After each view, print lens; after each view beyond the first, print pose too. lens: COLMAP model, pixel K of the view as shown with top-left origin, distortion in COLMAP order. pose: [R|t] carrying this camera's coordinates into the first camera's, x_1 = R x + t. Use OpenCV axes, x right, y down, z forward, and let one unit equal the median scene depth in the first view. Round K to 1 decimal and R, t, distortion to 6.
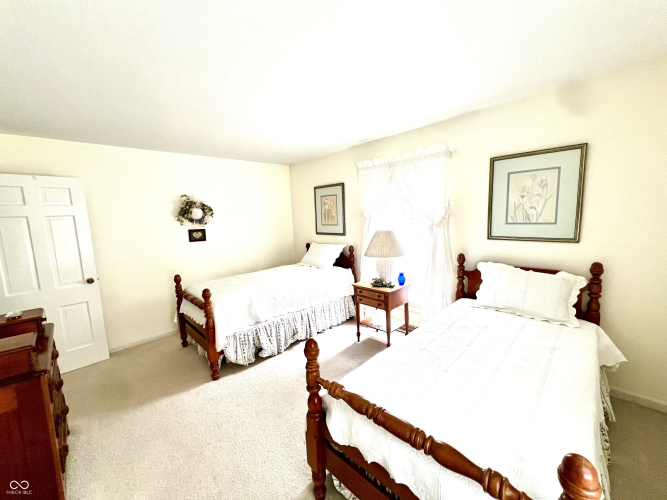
lens RADIAL K [[268.3, 0, 333.0], [0, 268.3, 250.5], [0, 0, 1]] dist [0.001017, 0.000844]
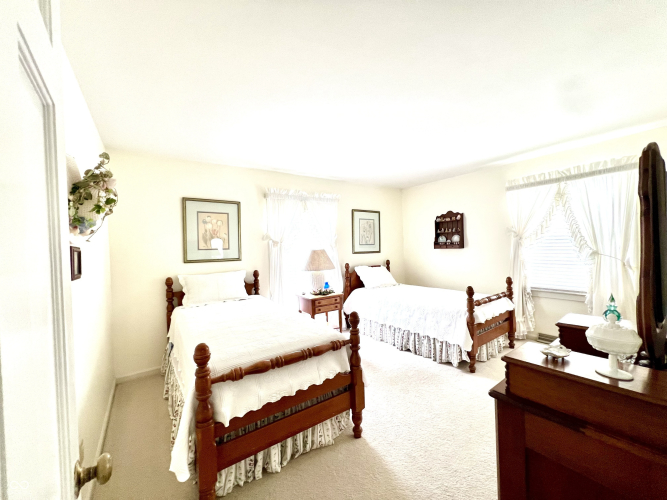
lens RADIAL K [[268.3, 0, 333.0], [0, 268.3, 250.5], [0, 0, 1]] dist [0.001017, 0.000844]
pose [[0.154989, 0.006159, 0.987897, -0.911632], [0.139814, 0.989779, -0.028106, -0.025079], [-0.977973, 0.142478, 0.152544, 0.659896]]
